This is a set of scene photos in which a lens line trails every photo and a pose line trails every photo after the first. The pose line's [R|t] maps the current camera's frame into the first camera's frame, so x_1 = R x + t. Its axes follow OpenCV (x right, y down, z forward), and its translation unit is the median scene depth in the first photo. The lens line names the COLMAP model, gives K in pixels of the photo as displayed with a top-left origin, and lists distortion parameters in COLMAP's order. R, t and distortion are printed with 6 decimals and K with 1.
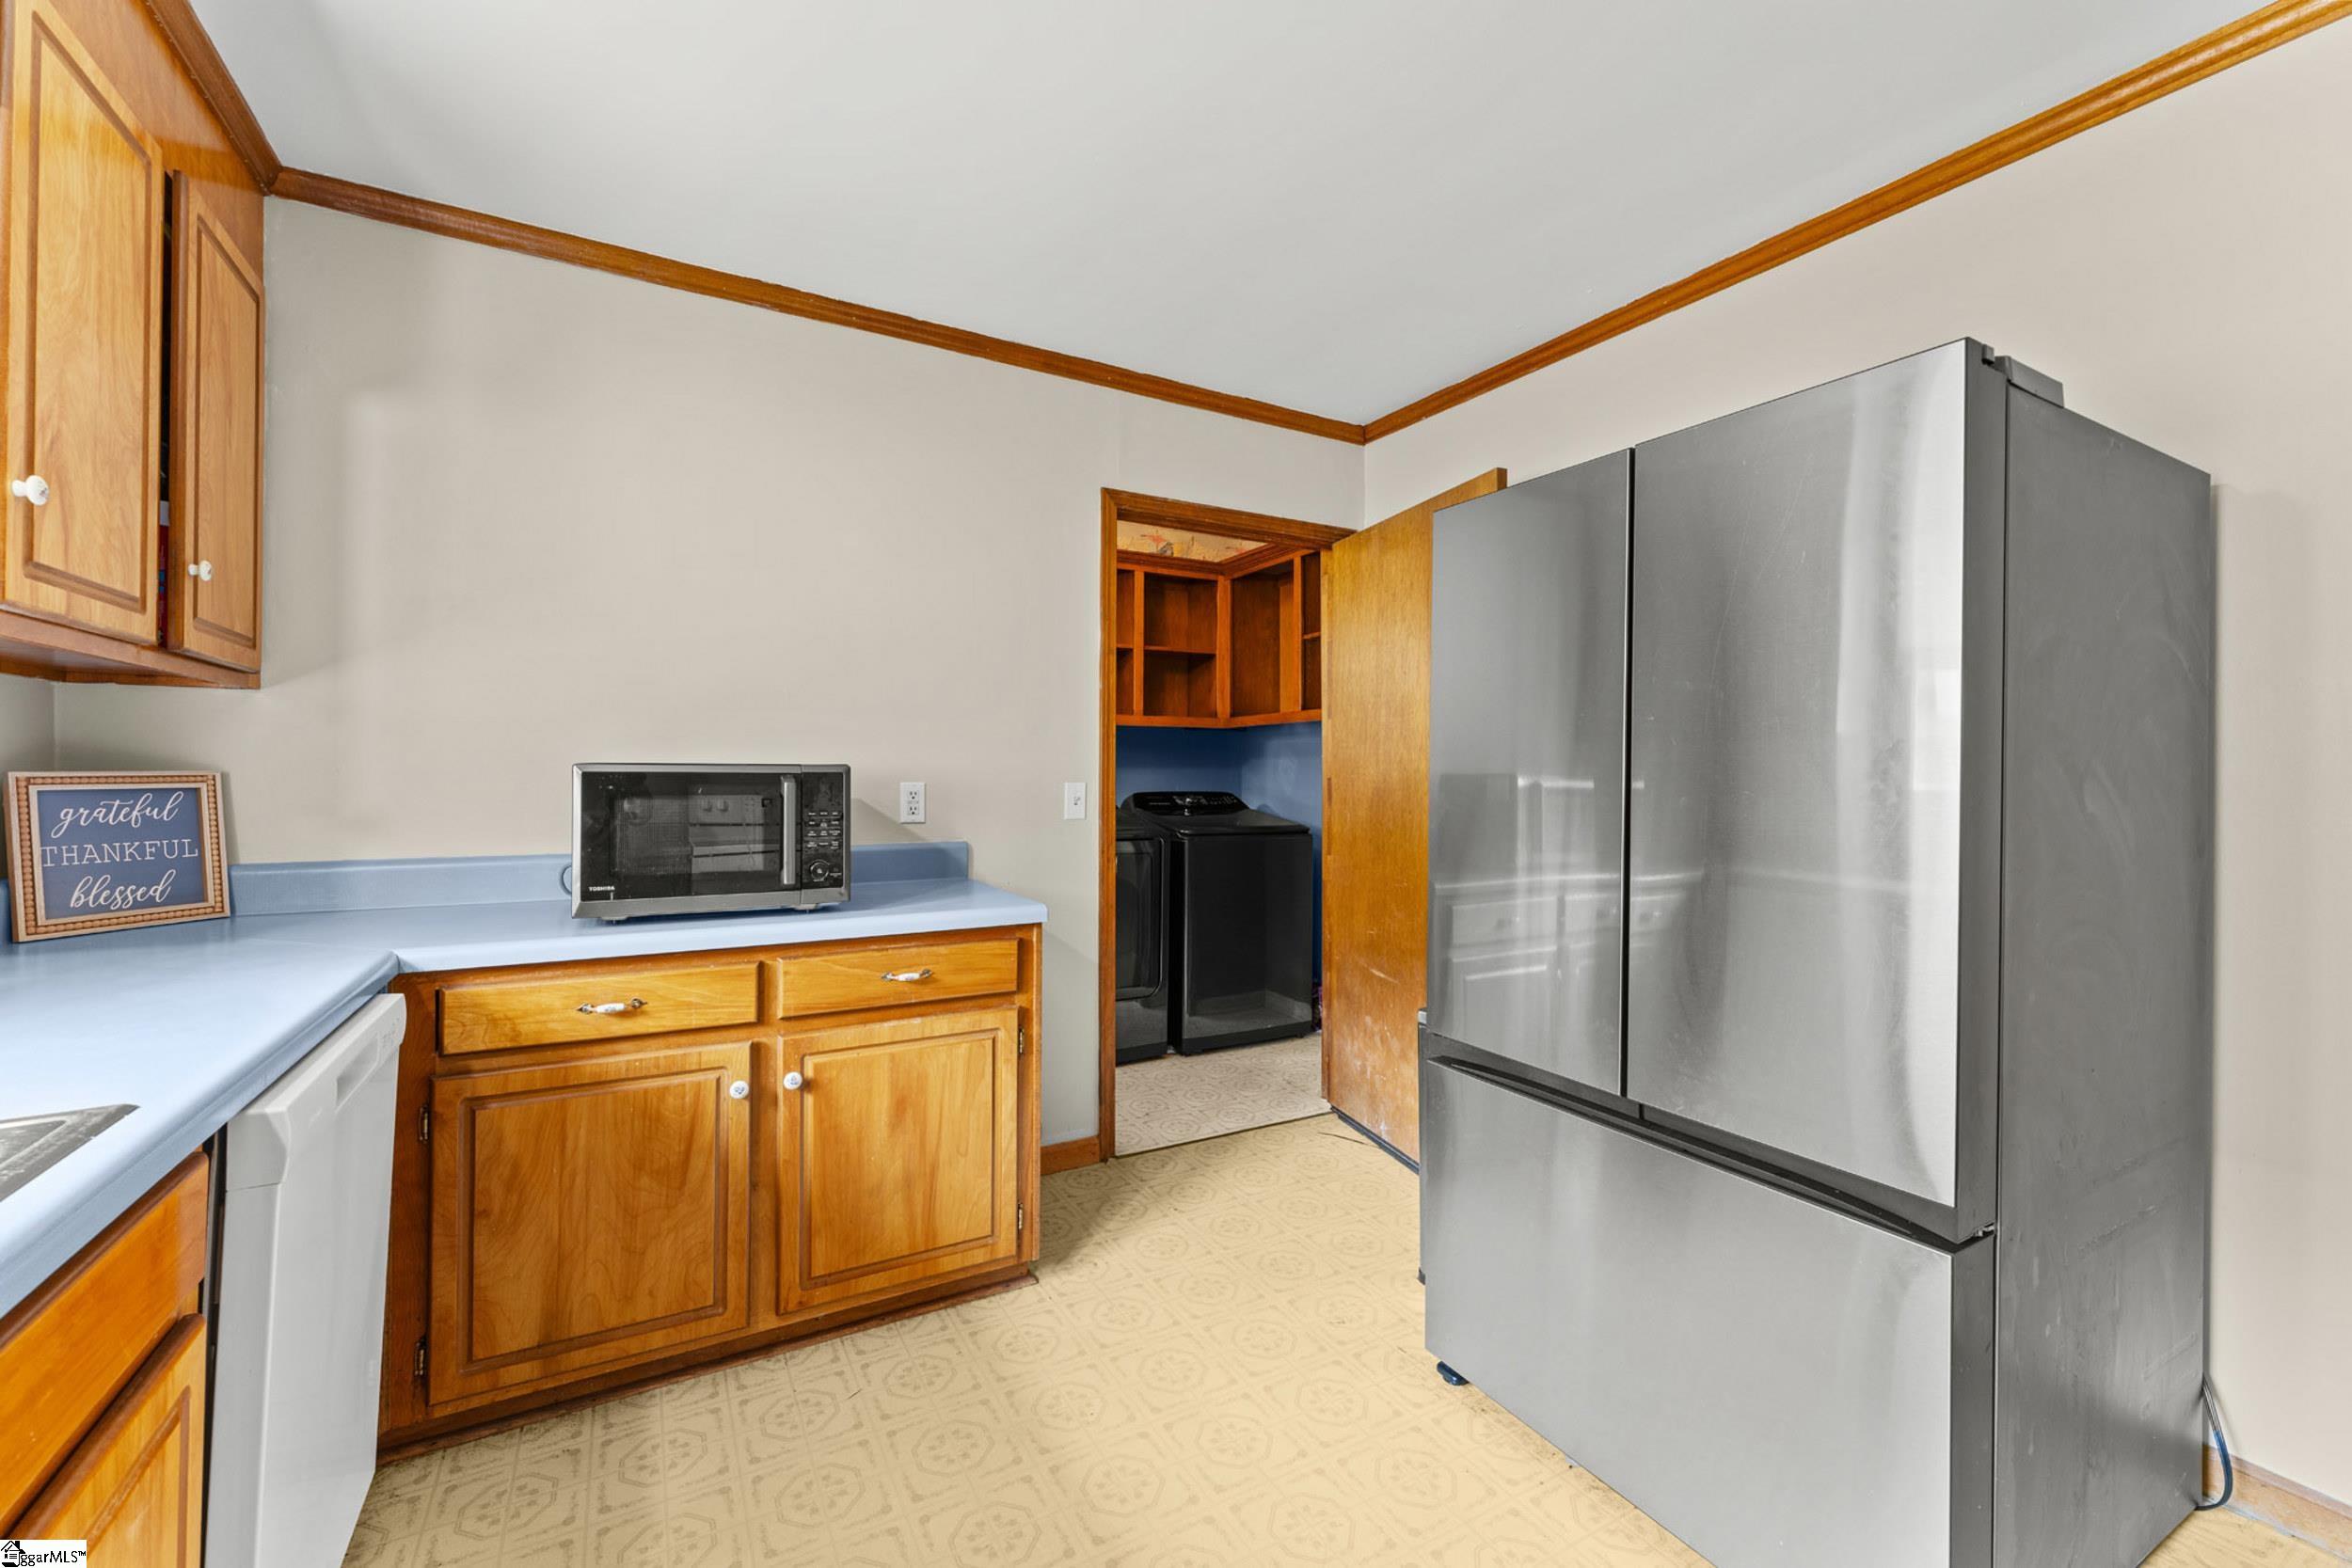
lens RADIAL K [[938.3, 0, 1186.0], [0, 938.3, 771.8], [0, 0, 1]] dist [-0.001733, 0.000000]
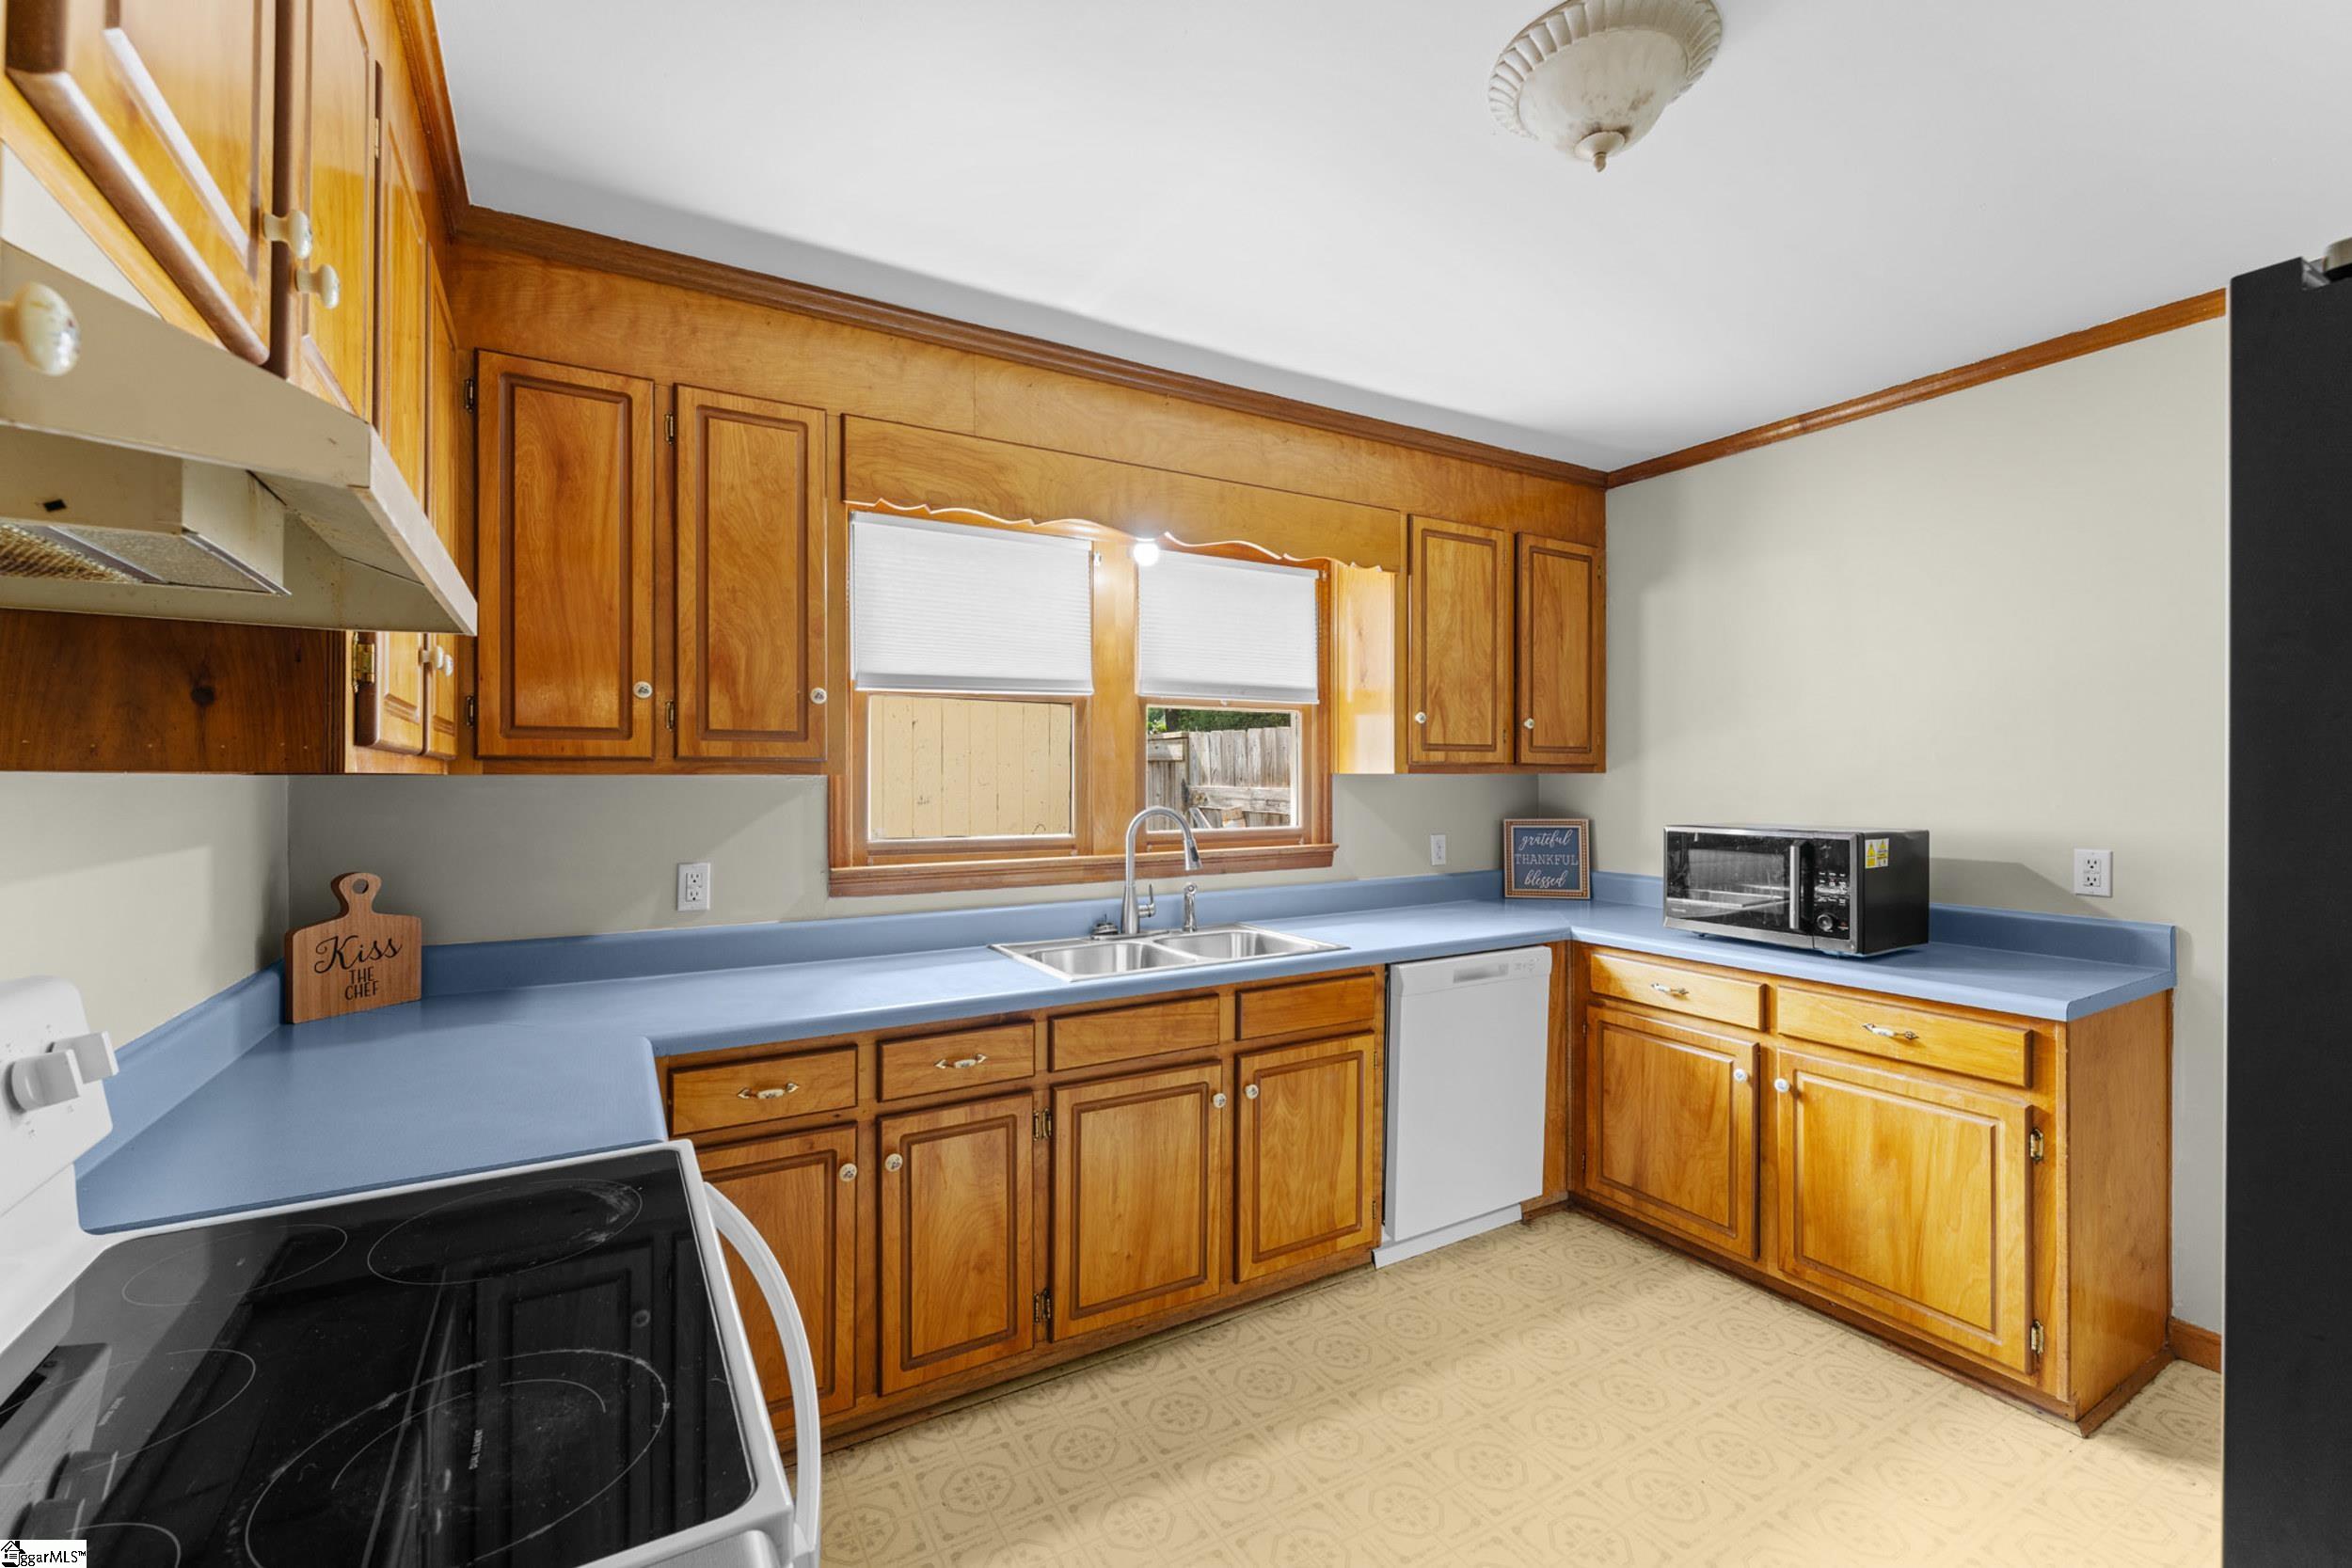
lens RADIAL K [[979.8, 0, 1168.3], [0, 979.8, 776.7], [0, 0, 1]] dist [-0.000404, -0.000071]
pose [[0.006463, -0.003834, -0.999972, 0.882997], [0.002977, 0.999988, -0.003815, -0.079554], [0.999975, -0.002952, 0.006475, 0.174459]]
